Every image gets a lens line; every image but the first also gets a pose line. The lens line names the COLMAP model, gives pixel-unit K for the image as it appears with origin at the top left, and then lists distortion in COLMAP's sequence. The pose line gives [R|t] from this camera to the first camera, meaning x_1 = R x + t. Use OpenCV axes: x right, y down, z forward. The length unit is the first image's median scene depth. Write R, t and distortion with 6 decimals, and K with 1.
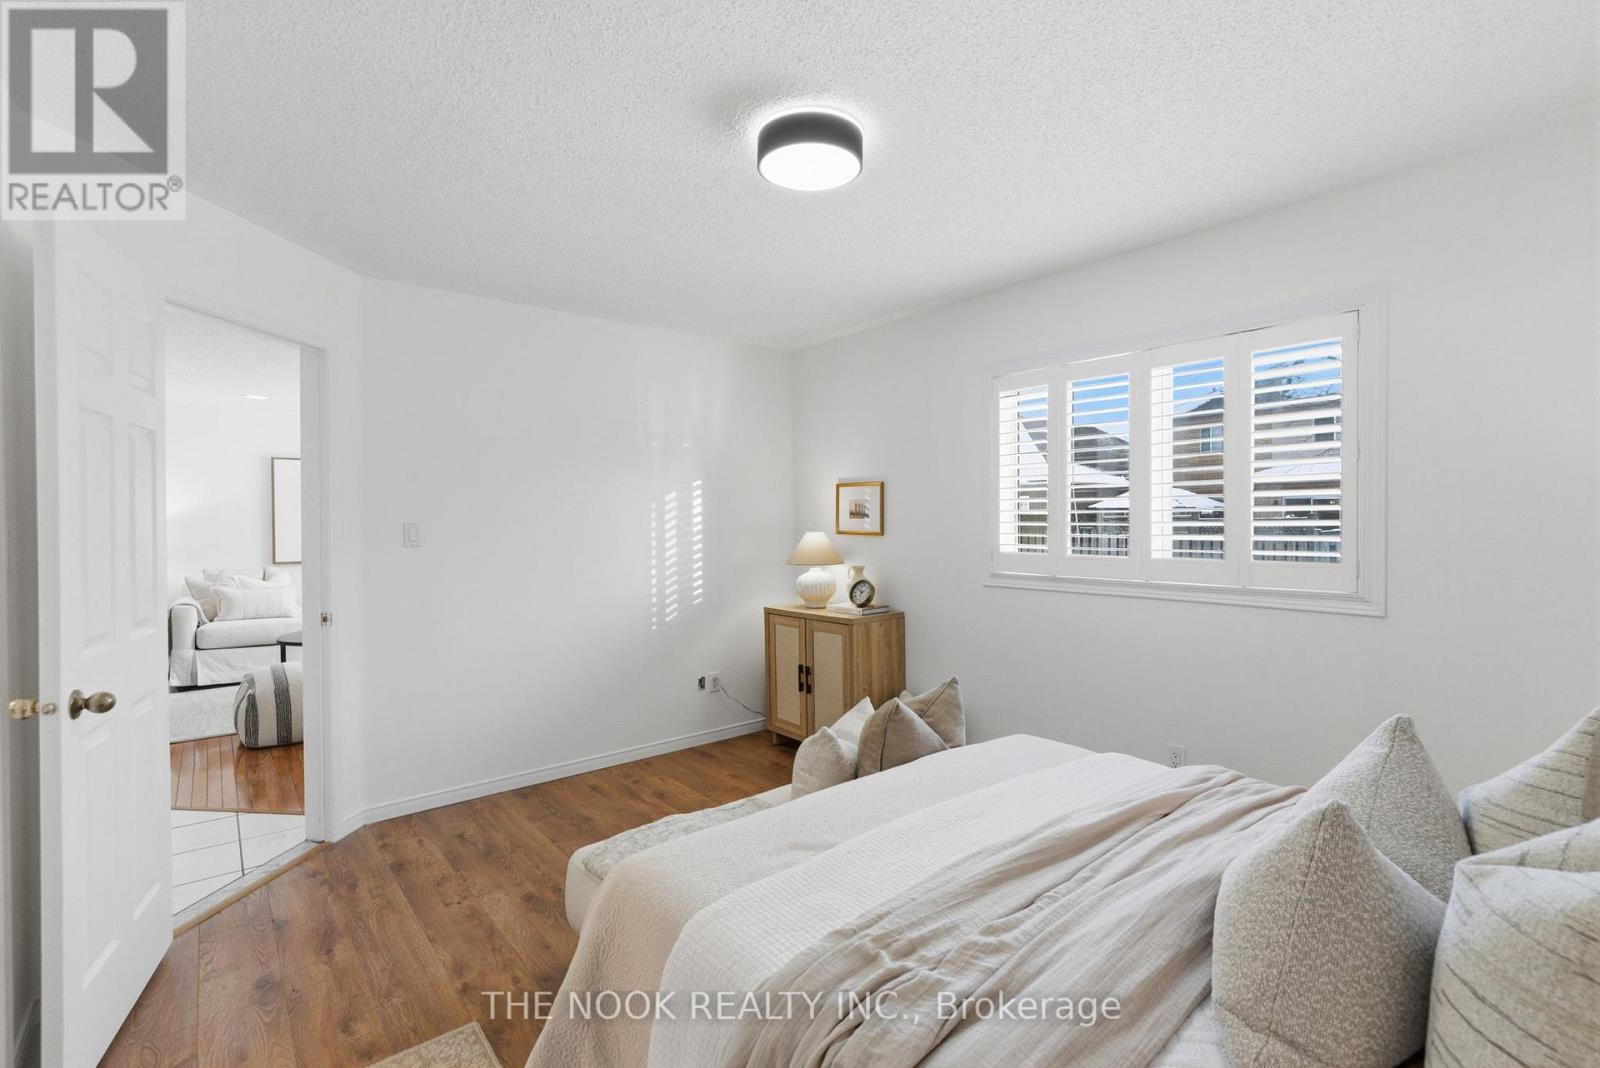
lens RADIAL K [[723.0, 0, 802.0], [0, 723.0, 530.5], [0, 0, 1]] dist [-0.018315, 0.008826]
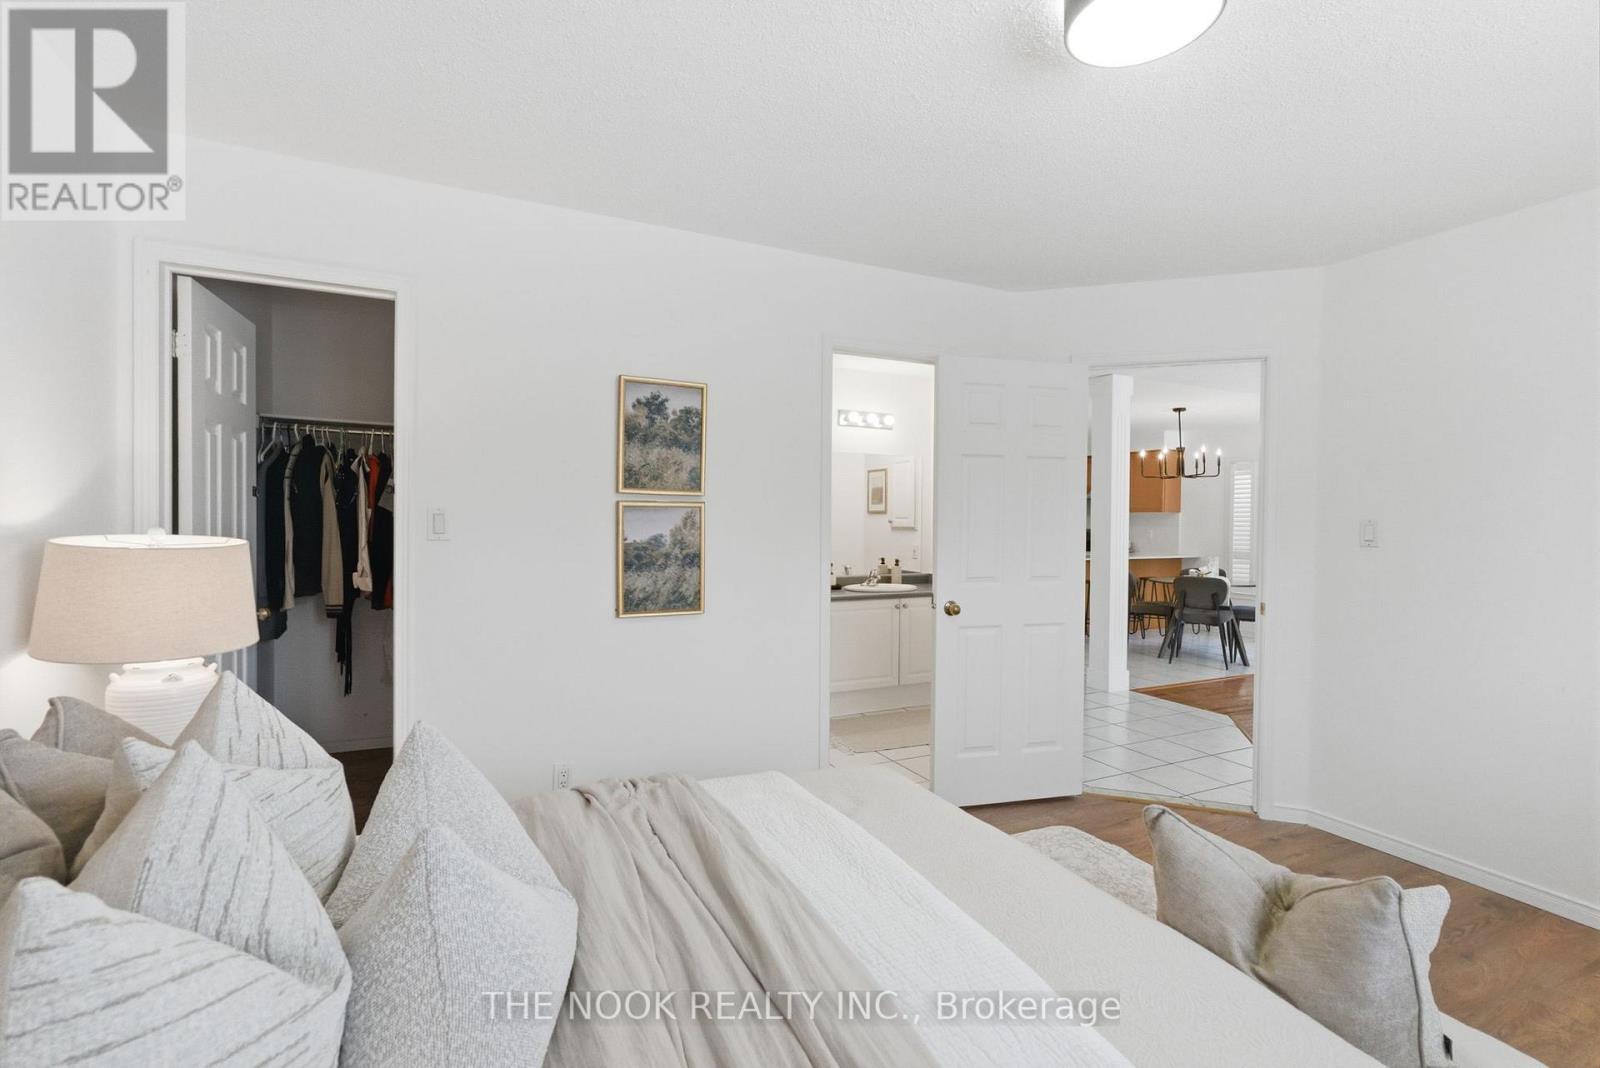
lens RADIAL K [[723.0, 0, 802.0], [0, 723.0, 530.5], [0, 0, 1]] dist [-0.018315, 0.008826]
pose [[-0.233912, 0.010457, -0.972202, 0.987194], [-0.021973, 0.999630, 0.016038, 0.013085], [0.972010, 0.025114, -0.233595, 1.070036]]
